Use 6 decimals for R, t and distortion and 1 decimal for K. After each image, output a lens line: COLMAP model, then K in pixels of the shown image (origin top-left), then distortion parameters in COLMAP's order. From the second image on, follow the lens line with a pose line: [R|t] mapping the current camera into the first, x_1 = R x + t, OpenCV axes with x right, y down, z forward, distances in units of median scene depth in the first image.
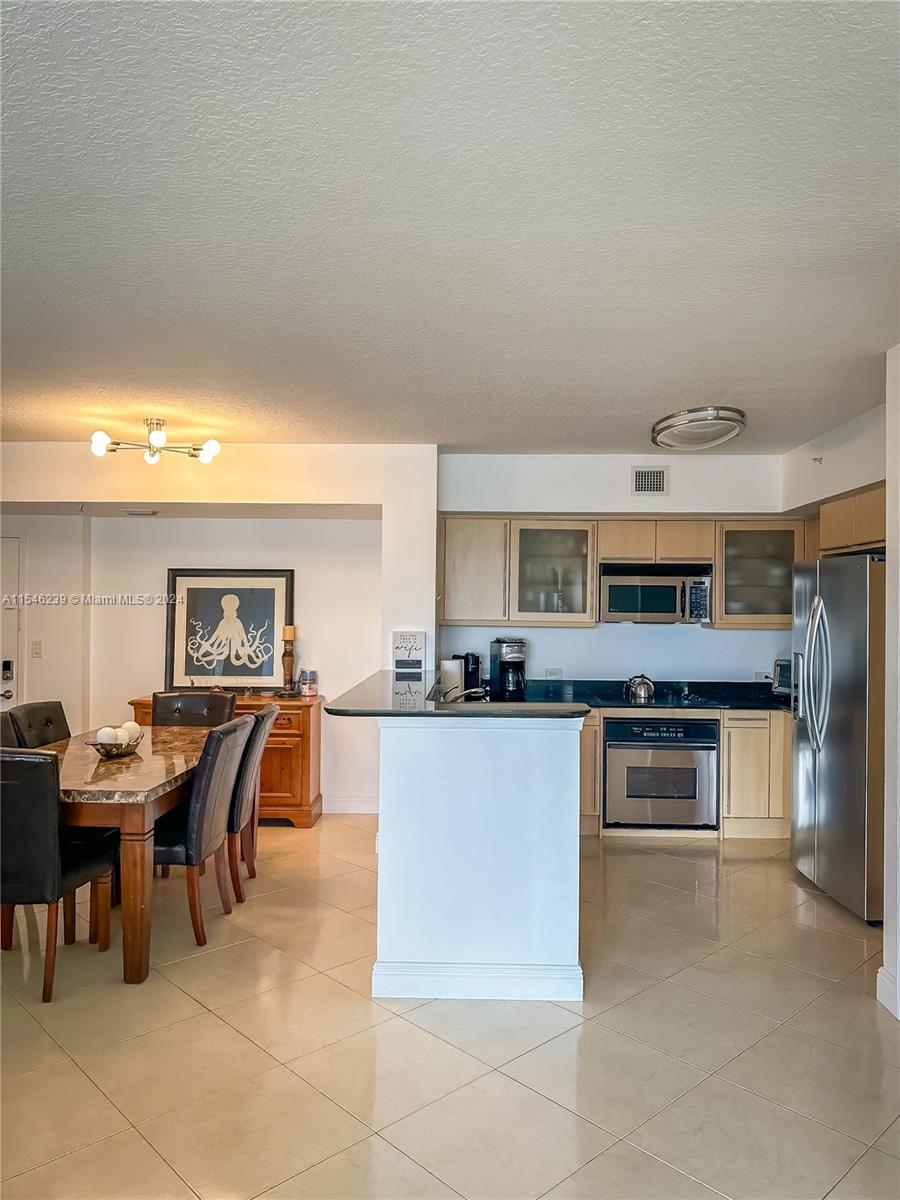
lens RADIAL K [[837.7, 0, 447.2], [0, 837.7, 604.4], [0, 0, 1]] dist [0.037964, 0.000905]
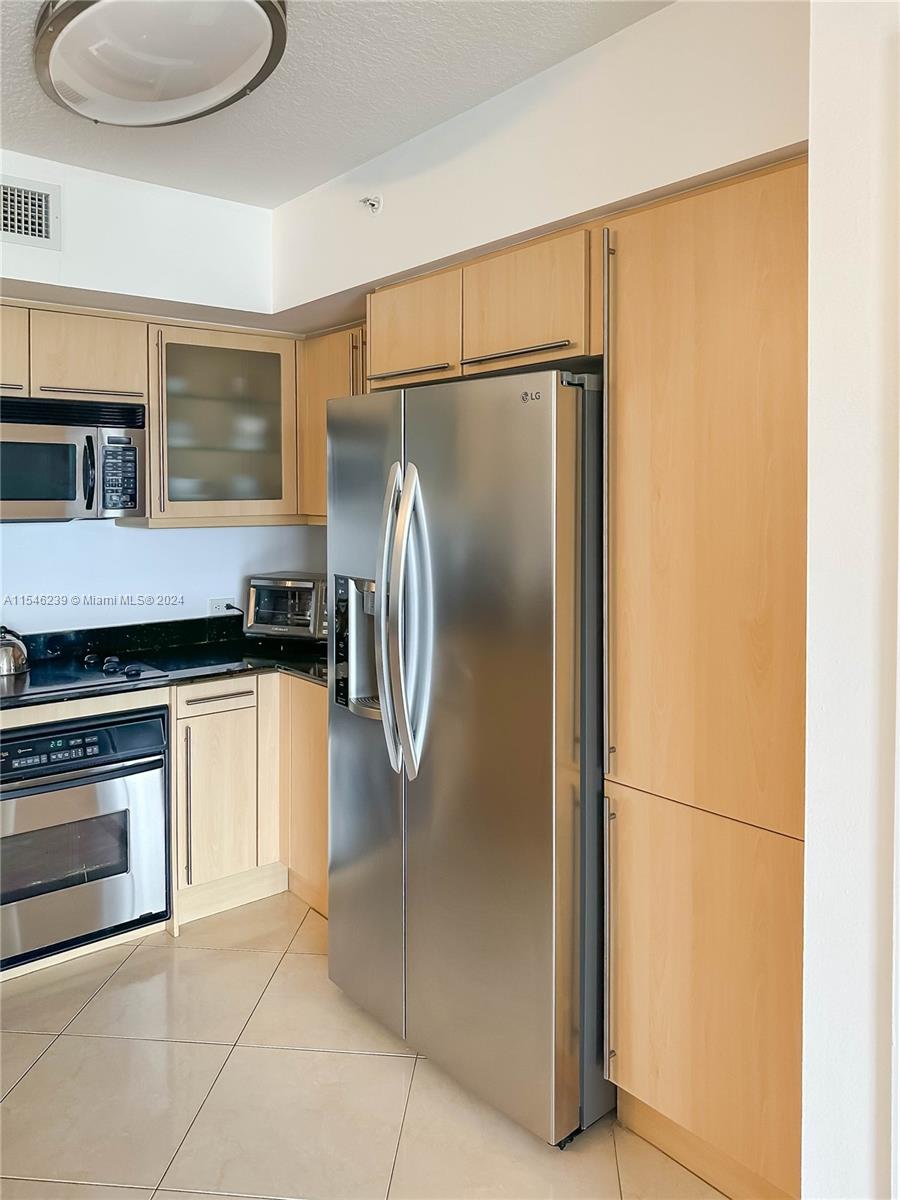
lens RADIAL K [[941.5, 0, 484.6], [0, 941.5, 509.9], [0, 0, 1]] dist [-0.009079, -0.009006]
pose [[0.745294, -0.023621, 0.666317, 0.081071], [0.005403, 0.999553, 0.029392, 0.001045], [-0.666714, -0.018306, 0.745089, 0.414516]]
